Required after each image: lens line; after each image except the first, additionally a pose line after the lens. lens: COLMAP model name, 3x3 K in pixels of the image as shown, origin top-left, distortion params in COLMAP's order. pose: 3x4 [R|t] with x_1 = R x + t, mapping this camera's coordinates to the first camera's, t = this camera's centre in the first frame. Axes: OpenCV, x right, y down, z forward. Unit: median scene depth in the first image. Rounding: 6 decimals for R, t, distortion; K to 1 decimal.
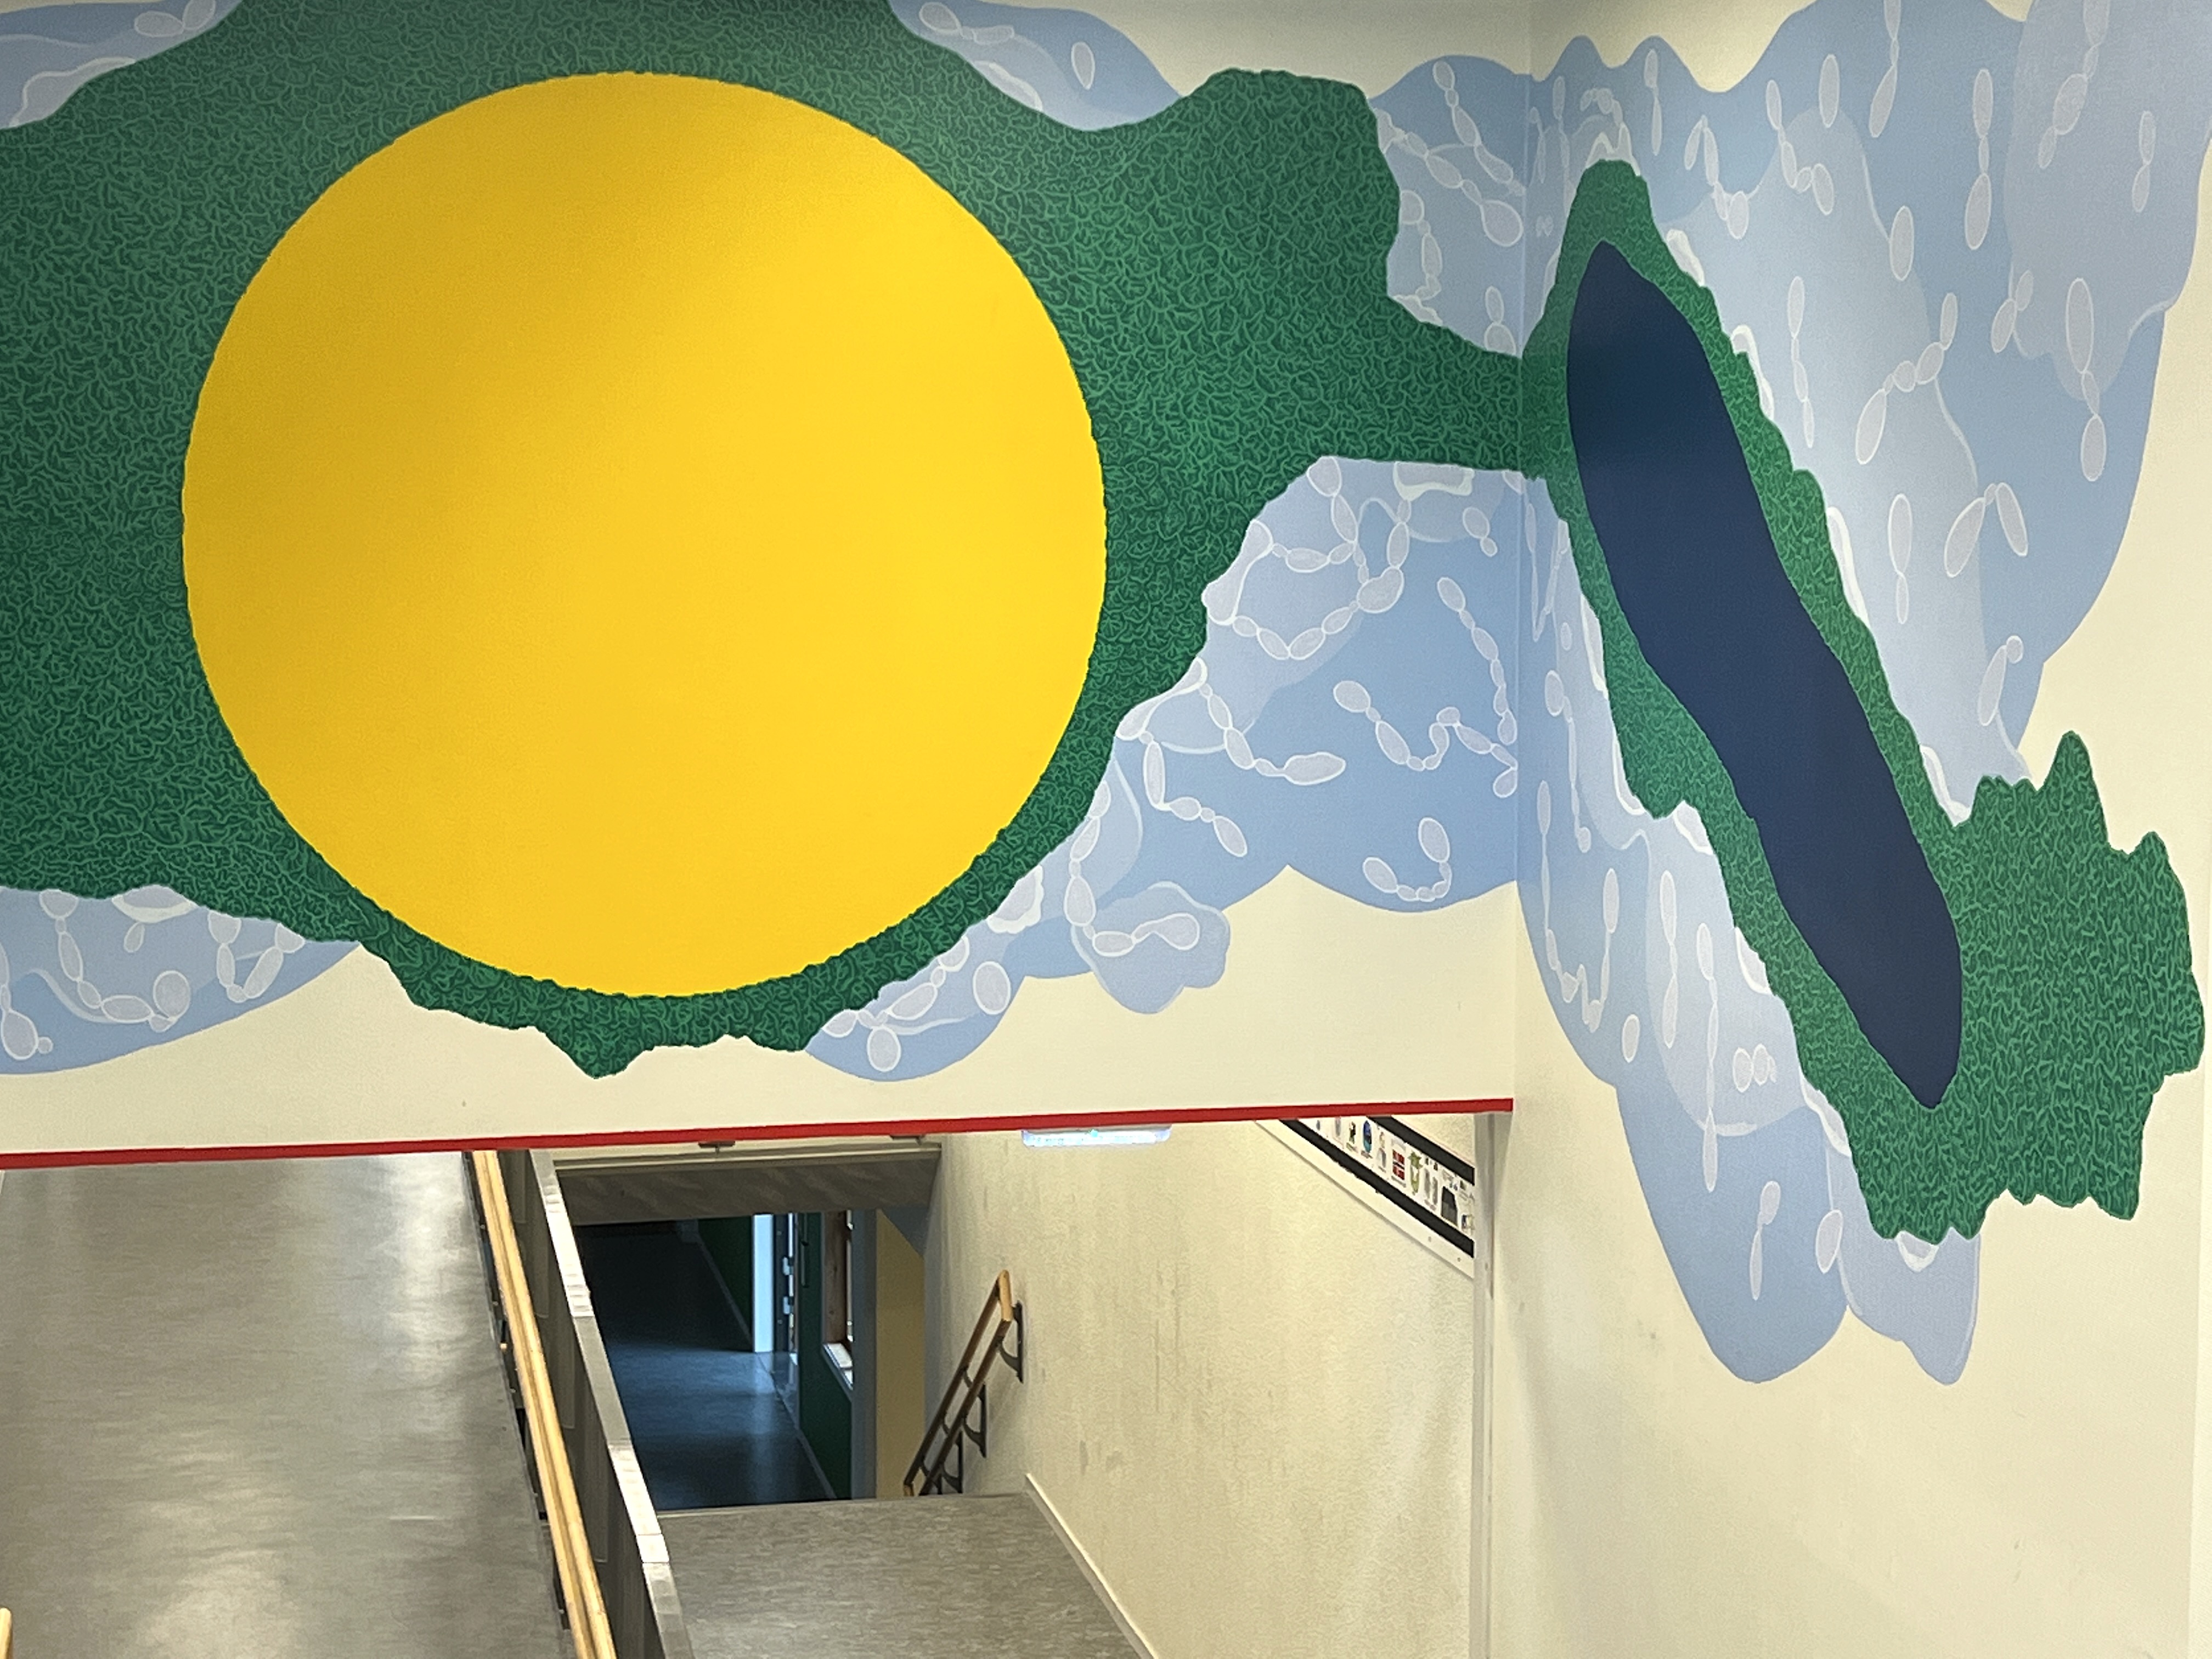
lens RADIAL K [[3939.1, 0, 1108.3], [0, 3939.1, 863.8], [0, 0, 1]] dist [0.154356, 0.000000]
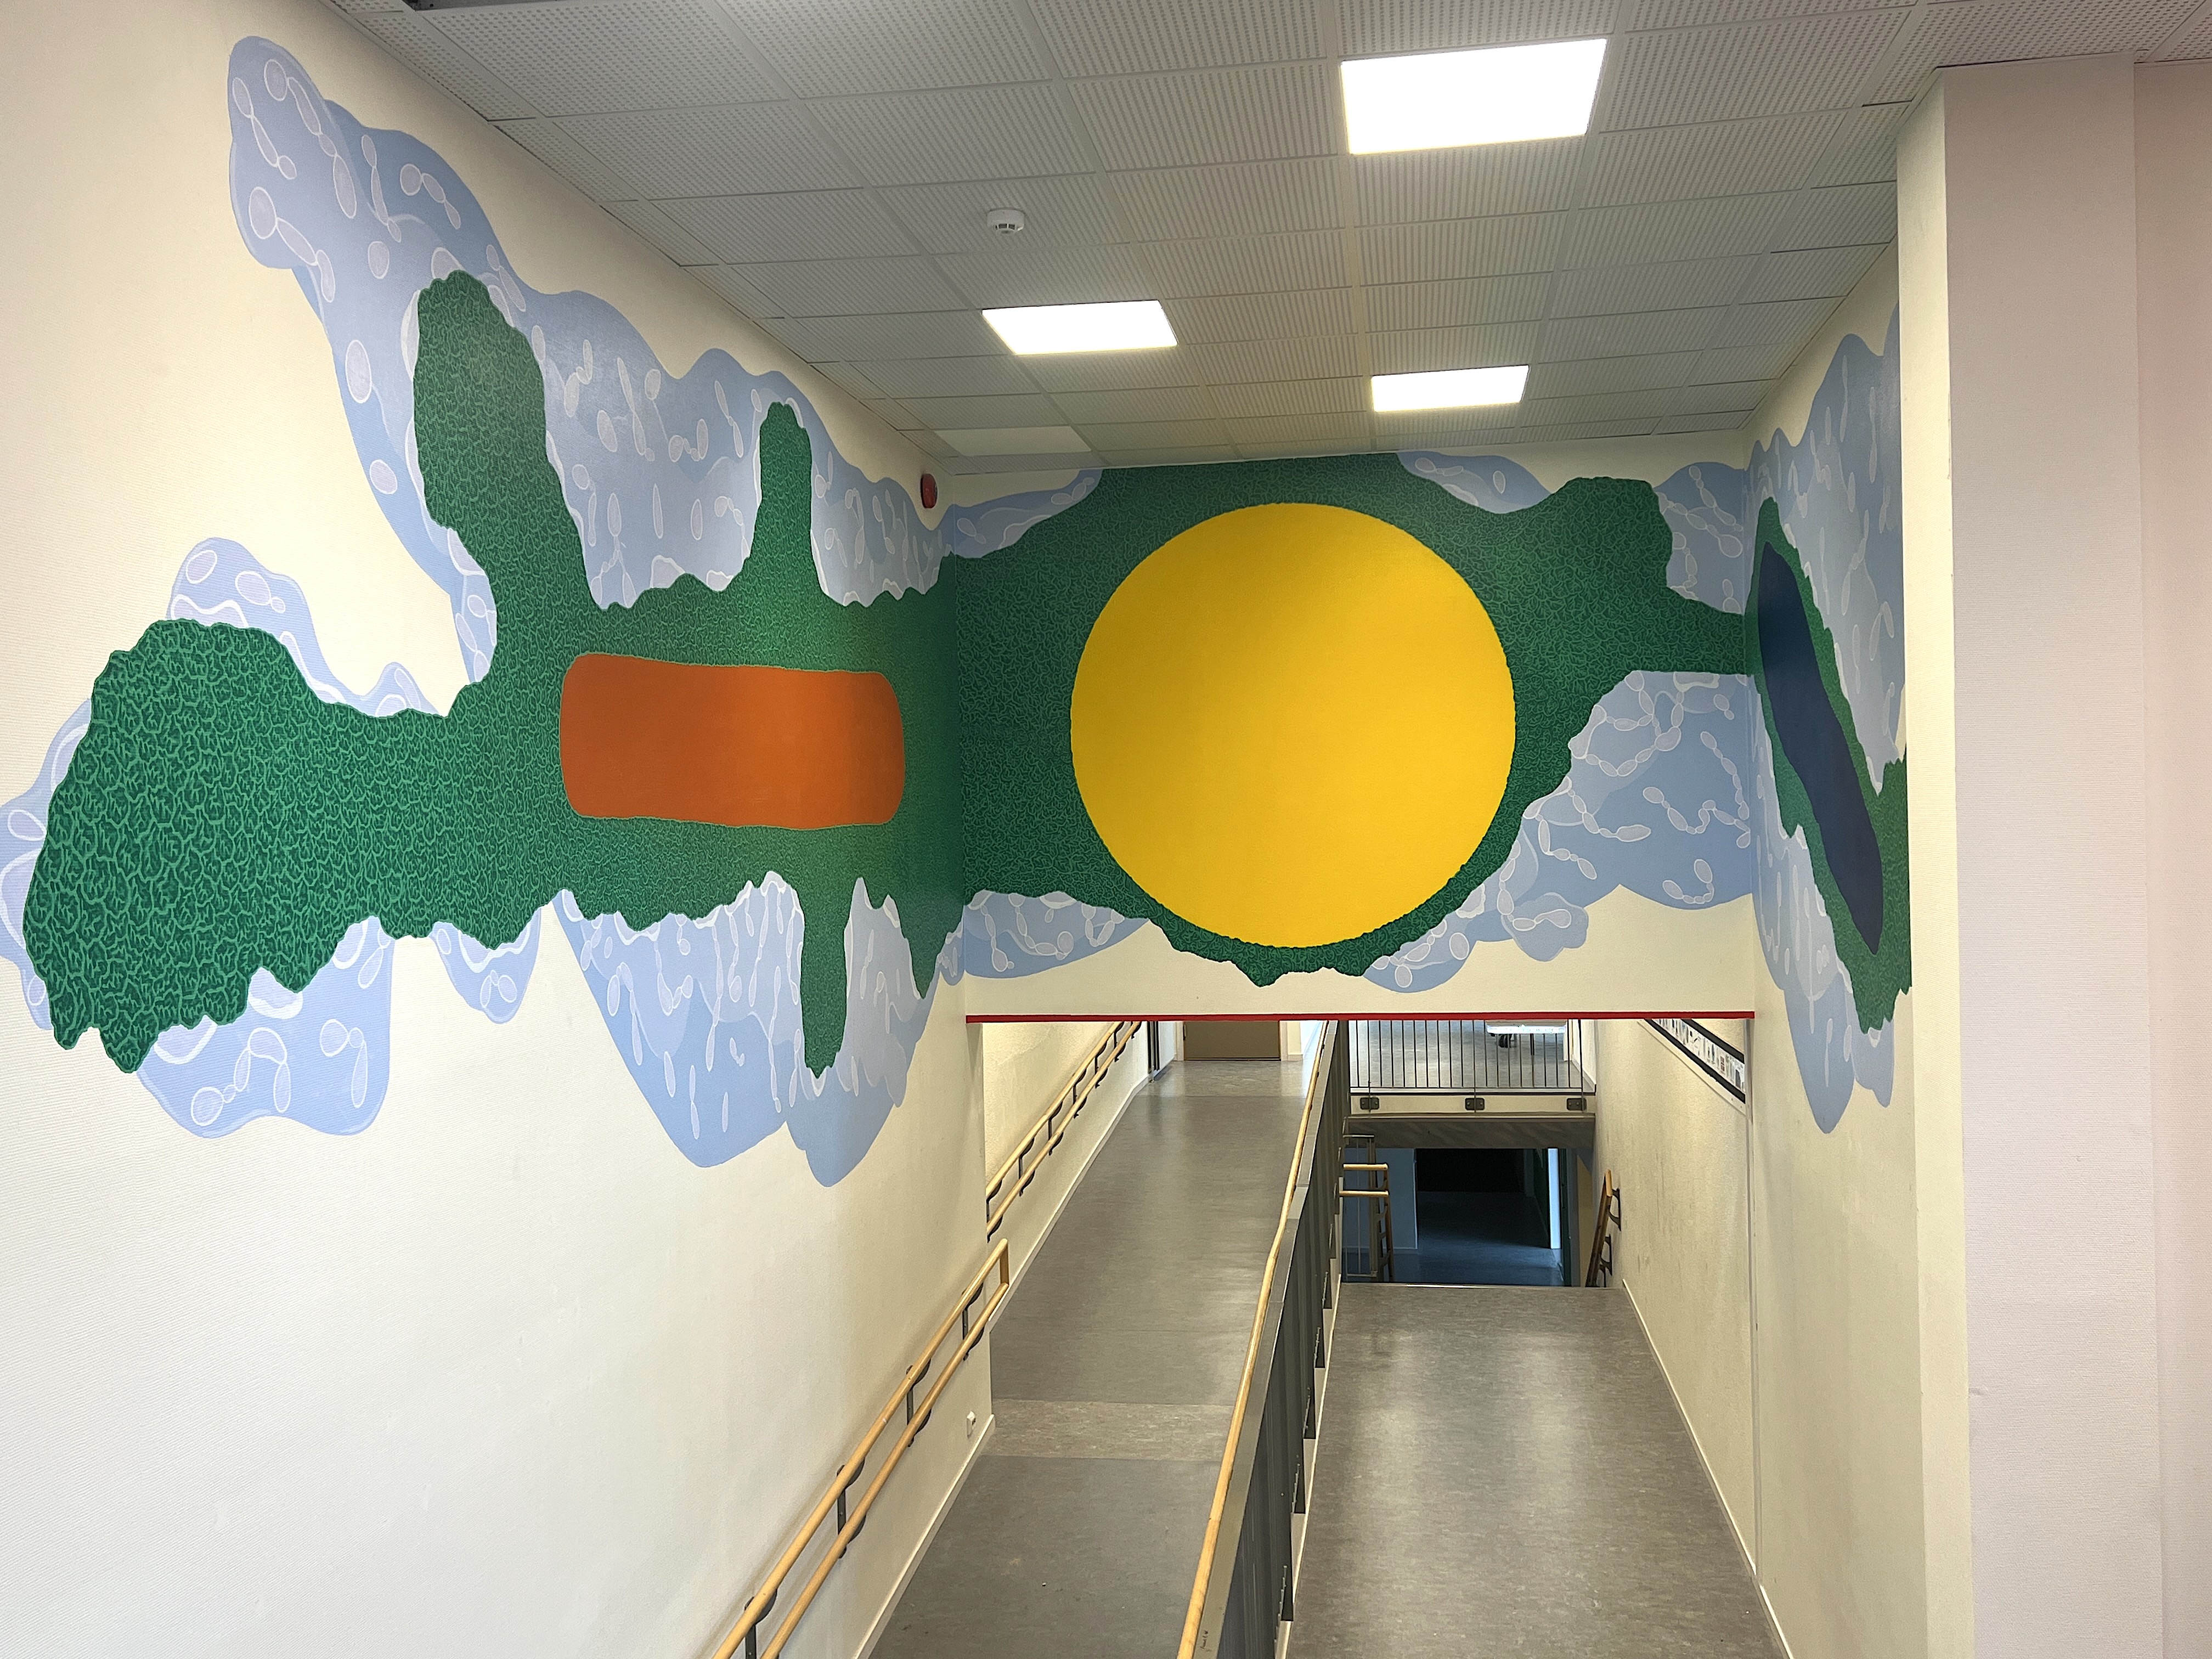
lens RADIAL K [[1948.5, 0, 1099.2], [0, 1948.5, 851.8], [0, 0, 1]] dist [0.114871, -0.182057]
pose [[0.932742, -0.020419, -0.359967, 0.156904], [-0.016577, 0.994910, -0.099390, 0.085721], [0.360164, 0.098673, 0.927656, 0.024338]]
